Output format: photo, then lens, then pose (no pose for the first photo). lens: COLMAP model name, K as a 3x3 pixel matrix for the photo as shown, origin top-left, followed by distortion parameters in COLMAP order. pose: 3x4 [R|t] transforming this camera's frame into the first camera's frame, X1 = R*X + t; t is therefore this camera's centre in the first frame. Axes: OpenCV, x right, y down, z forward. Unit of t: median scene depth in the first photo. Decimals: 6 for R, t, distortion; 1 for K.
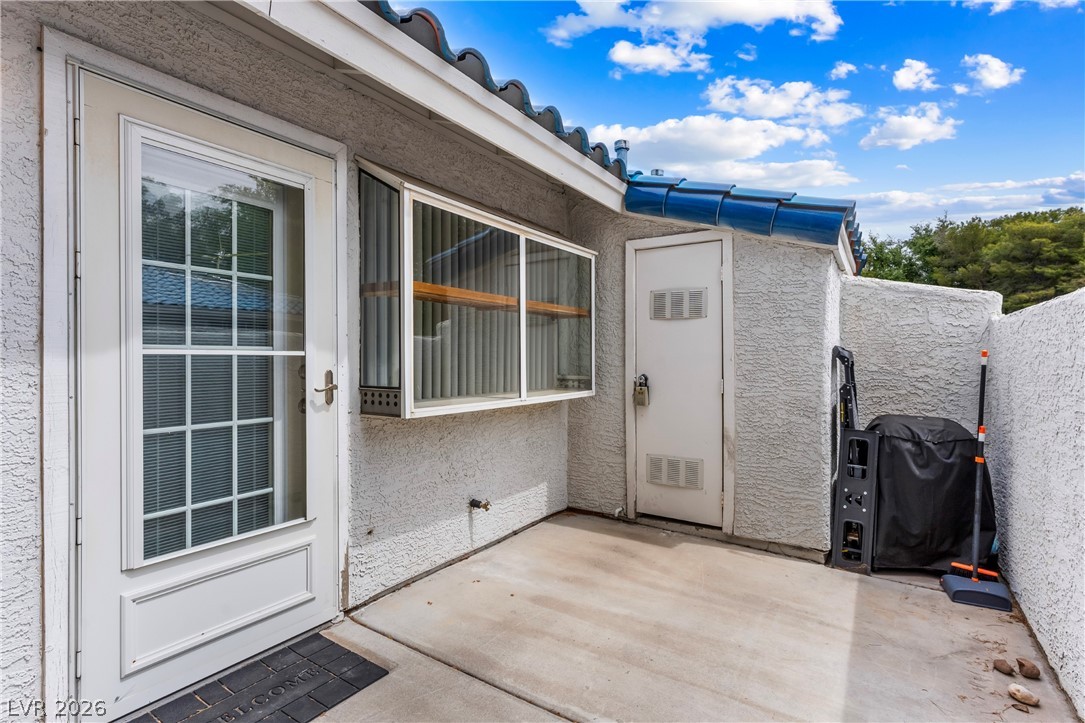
lens RADIAL K [[551.5, 0, 541.9], [0, 551.5, 358.6], [0, 0, 1]] dist [0.010201, -0.000737]
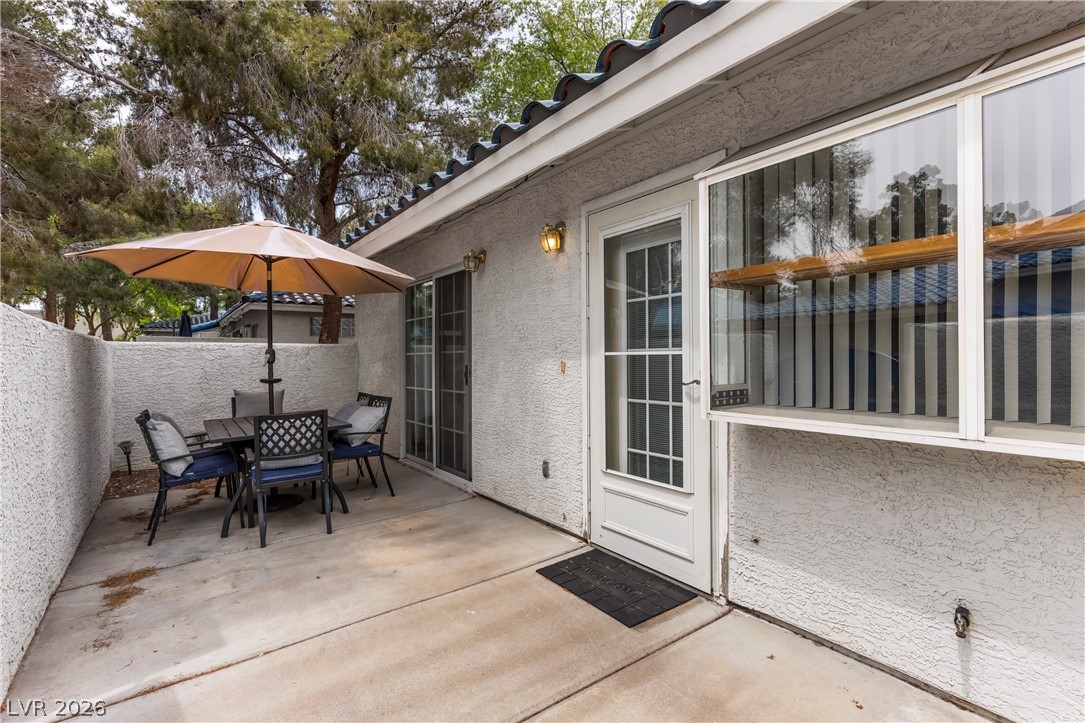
lens RADIAL K [[513.5, 0, 542.5], [0, 513.5, 361.5], [0, 0, 1]] dist [0.005120, 0.000853]
pose [[-0.372079, 0.003688, -0.928194, 0.703836], [0.004135, 0.999989, 0.002315, 0.006420], [0.928192, -0.002977, -0.372090, 1.098770]]
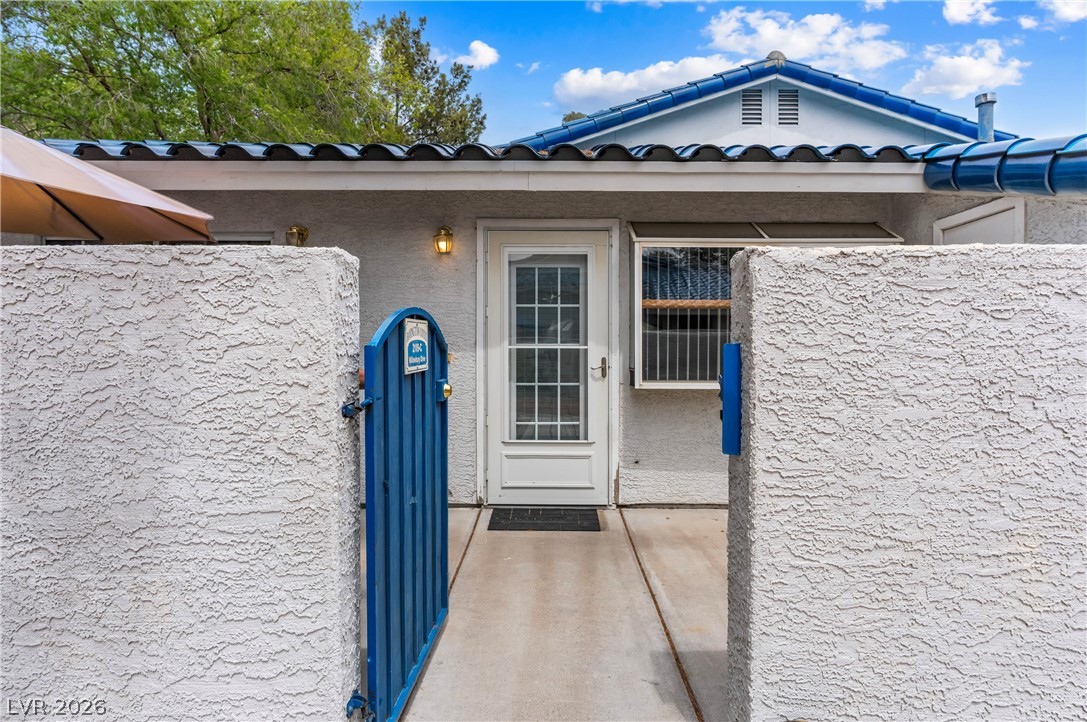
lens RADIAL K [[587.8, 0, 542.8], [0, 587.8, 359.9], [0, 0, 1]] dist [0.000417, -0.000148]
pose [[0.525864, 0.009193, -0.850519, 1.059621], [-0.002700, 0.999955, 0.009140, 0.013694], [0.850565, -0.002510, 0.525865, -0.104775]]
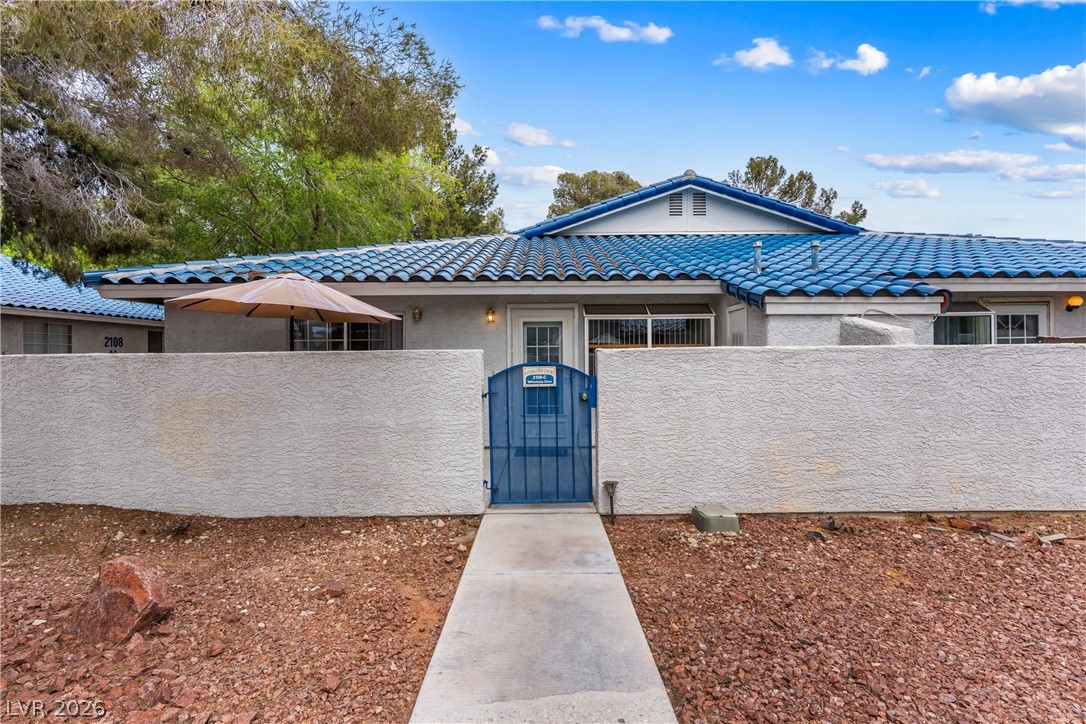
lens RADIAL K [[520.7, 0, 547.2], [0, 520.7, 359.9], [0, 0, 1]] dist [0.003300, 0.000955]
pose [[0.532362, 0.003681, -0.846509, 2.277324], [0.004116, 0.999967, 0.006937, -0.078899], [0.846507, -0.007177, 0.532329, -0.837323]]
